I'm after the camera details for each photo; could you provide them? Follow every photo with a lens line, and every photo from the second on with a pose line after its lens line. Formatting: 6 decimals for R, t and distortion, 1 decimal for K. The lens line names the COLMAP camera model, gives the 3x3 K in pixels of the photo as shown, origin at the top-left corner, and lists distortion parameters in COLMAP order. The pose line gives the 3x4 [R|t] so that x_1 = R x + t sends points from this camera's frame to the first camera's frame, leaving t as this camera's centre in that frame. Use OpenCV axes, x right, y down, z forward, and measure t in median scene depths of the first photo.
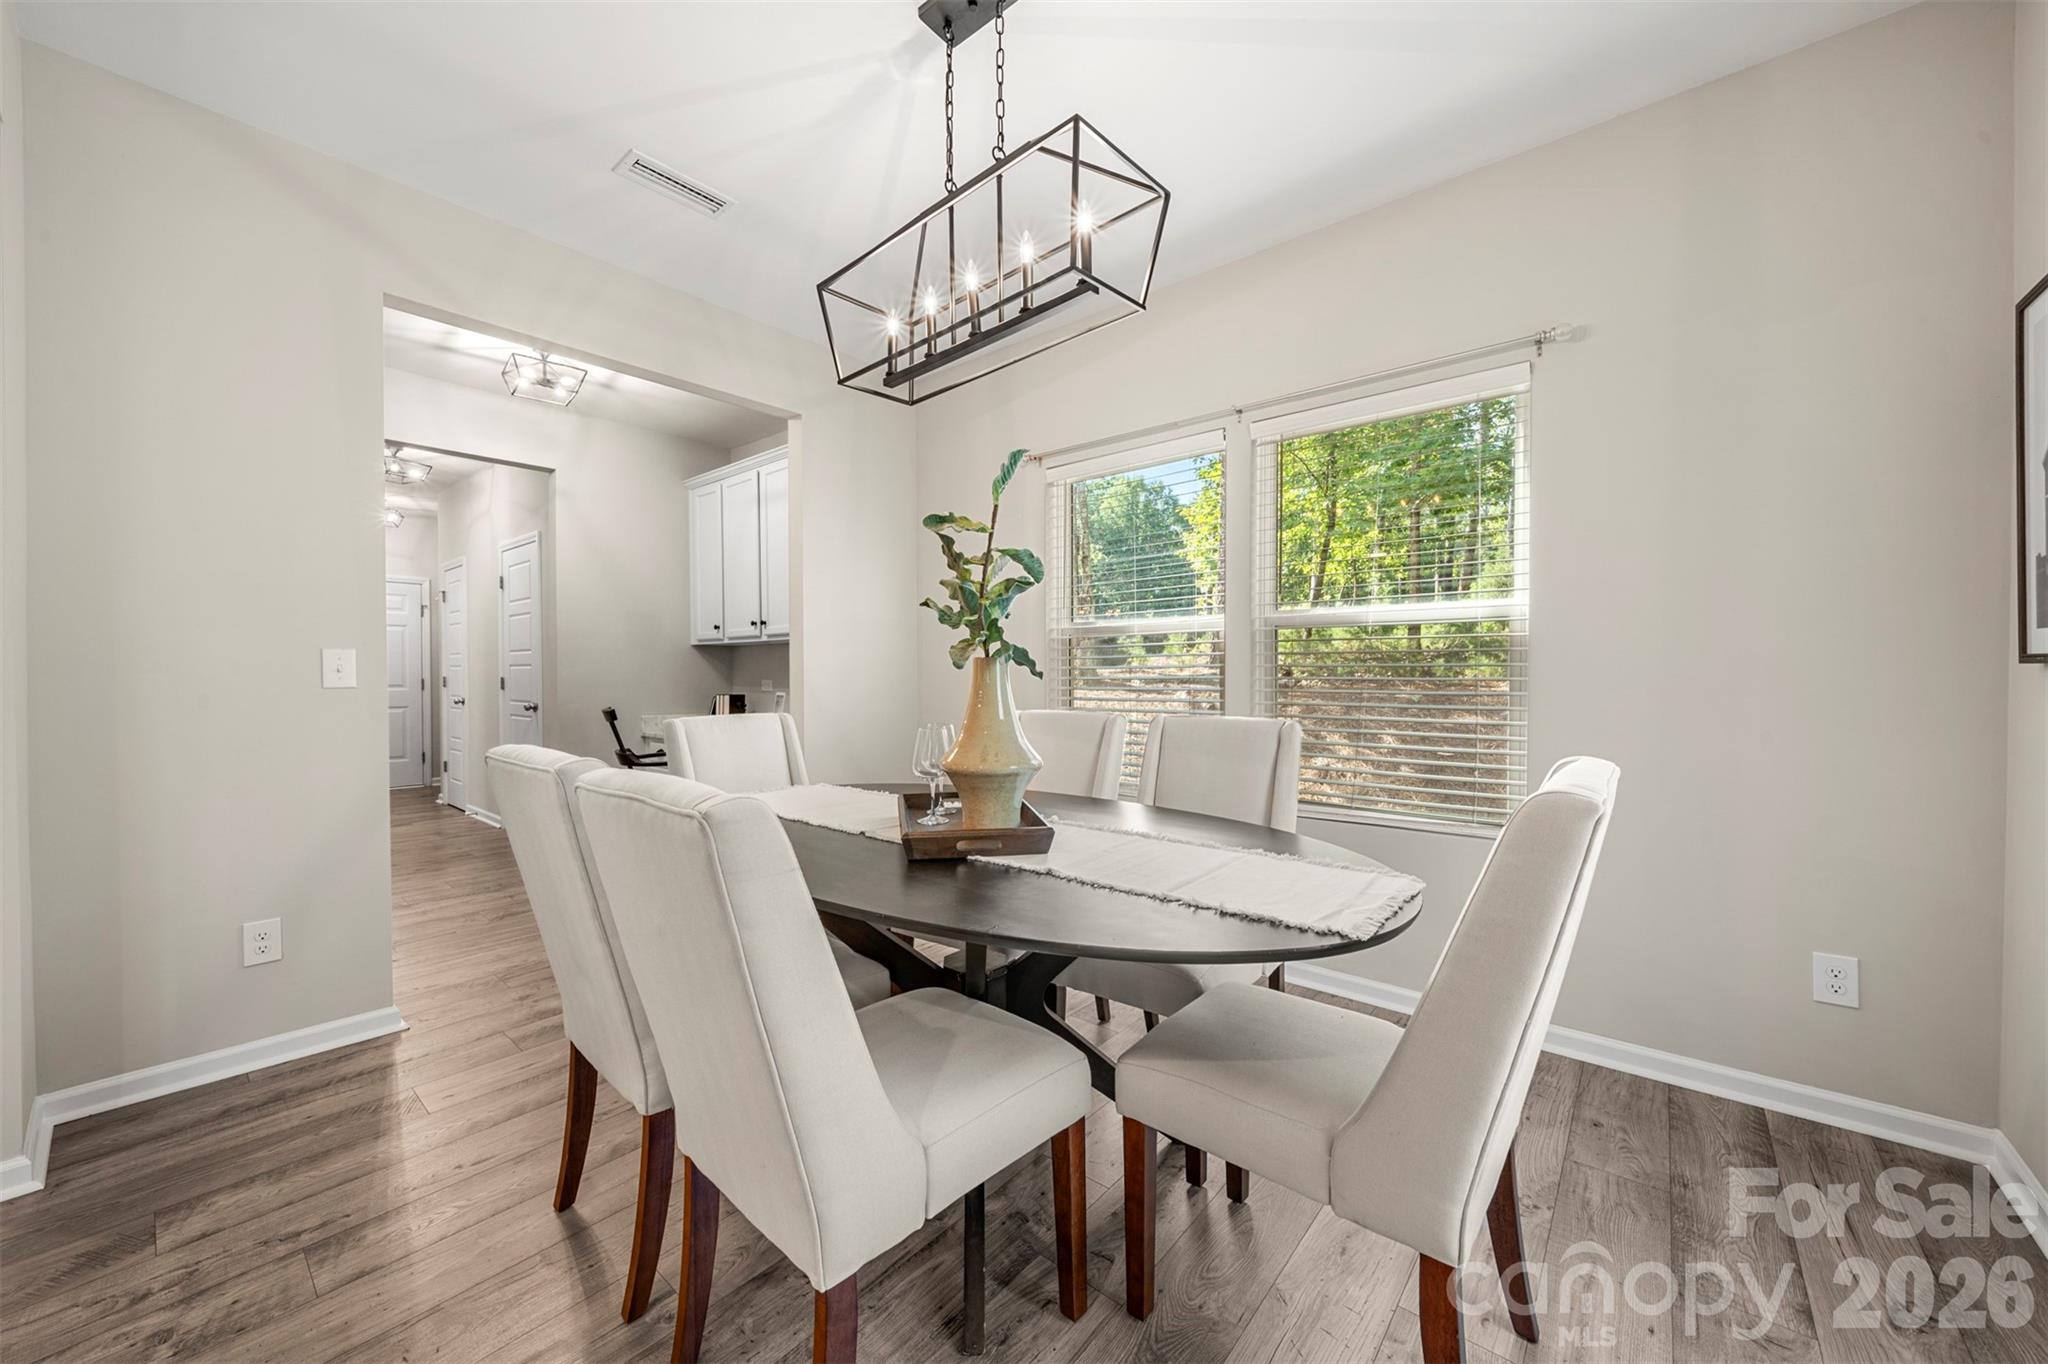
lens RADIAL K [[749.0, 0, 1022.9], [0, 749.0, 674.3], [0, 0, 1]] dist [-0.001298, -0.000264]
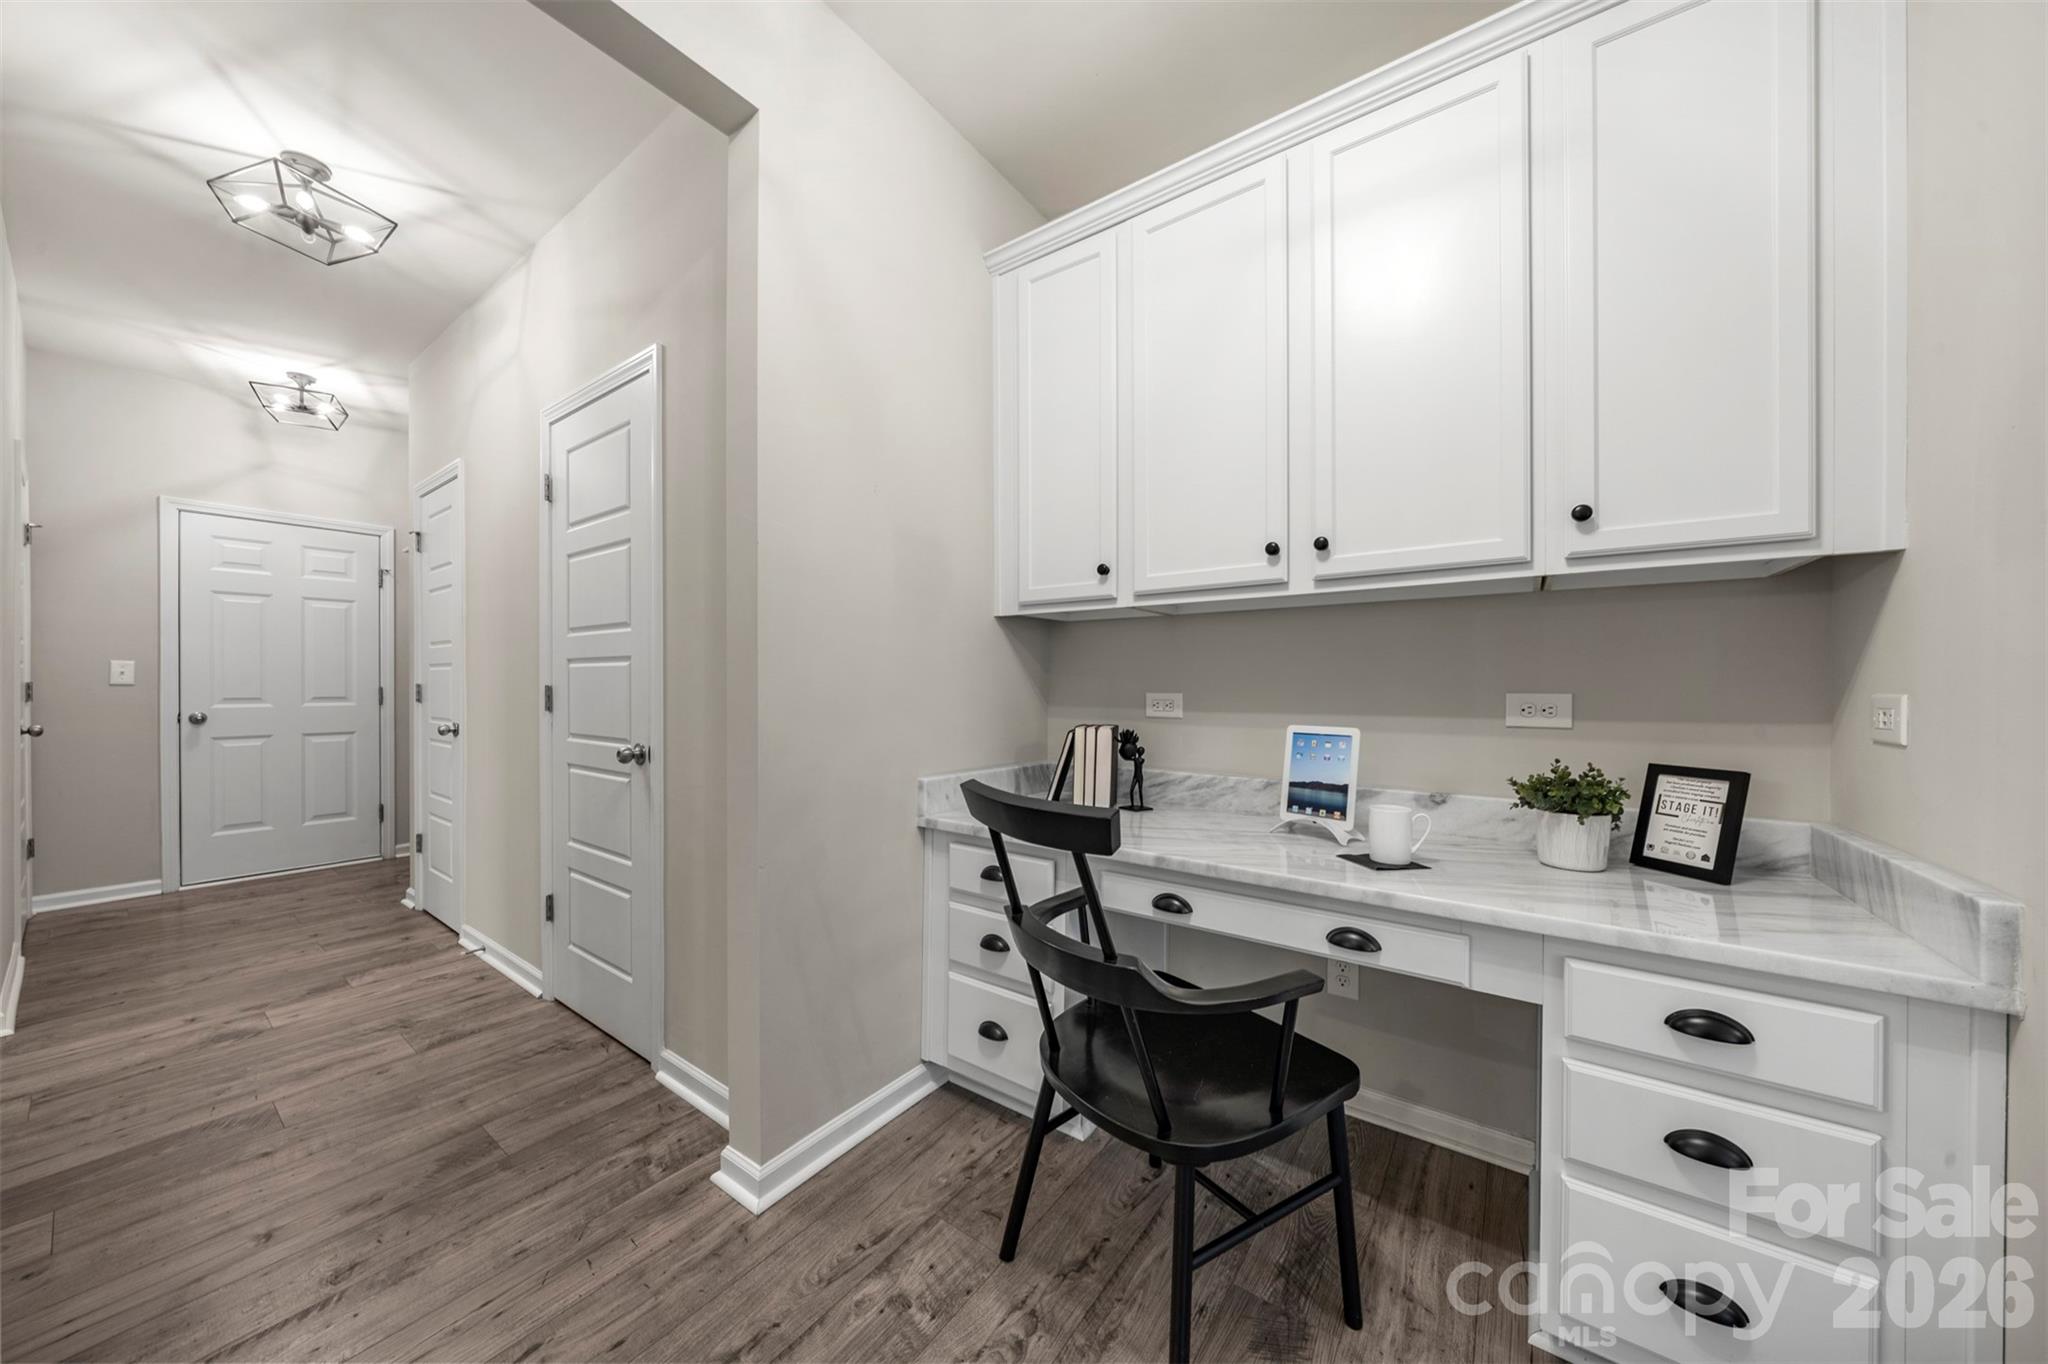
lens RADIAL K [[697.5, 0, 1033.3], [0, 697.5, 684.3], [0, 0, 1]] dist [-0.000583, 0.000126]
pose [[0.997655, 0.006084, 0.068177, -0.357026], [-0.005803, 0.999974, -0.004317, 0.002797], [-0.068202, 0.003912, 0.997664, 0.457450]]
